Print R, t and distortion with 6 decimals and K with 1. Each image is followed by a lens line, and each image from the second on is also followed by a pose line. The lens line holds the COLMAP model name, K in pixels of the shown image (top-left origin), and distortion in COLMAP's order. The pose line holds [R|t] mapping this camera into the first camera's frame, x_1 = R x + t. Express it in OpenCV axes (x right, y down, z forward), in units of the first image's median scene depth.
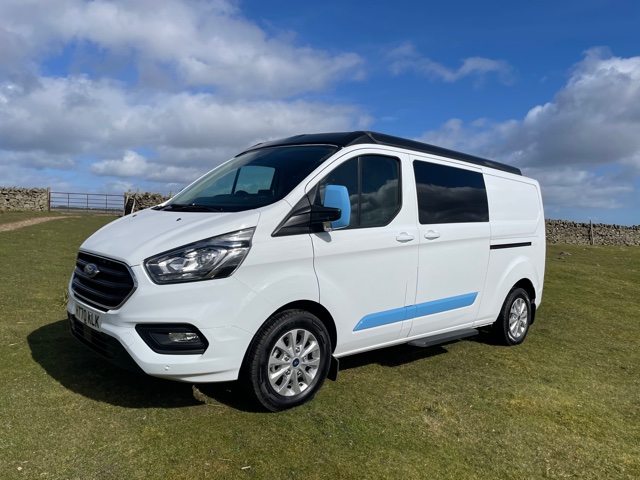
lens RADIAL K [[480.5, 0, 322.8], [0, 480.5, 236.6], [0, 0, 1]] dist [0.061153, -0.086927]
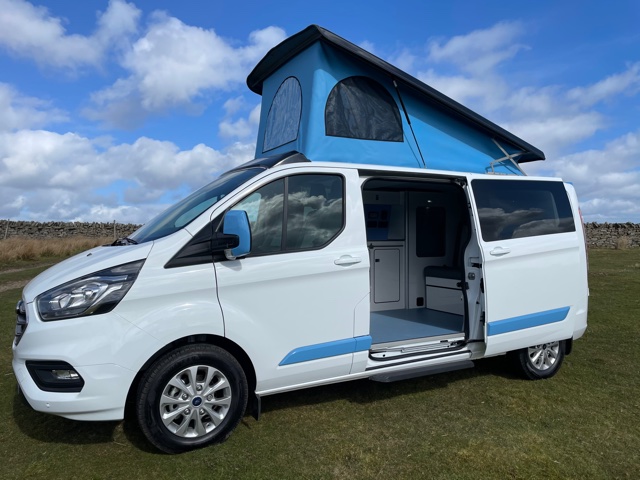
lens RADIAL K [[480.5, 0, 323.8], [0, 480.5, 237.5], [0, 0, 1]] dist [0.061153, -0.086927]
pose [[0.970101, -0.055305, -0.236315, 0.419556], [0.045204, 0.997826, -0.047953, -0.000300], [0.238453, 0.035837, 0.970493, 0.133388]]
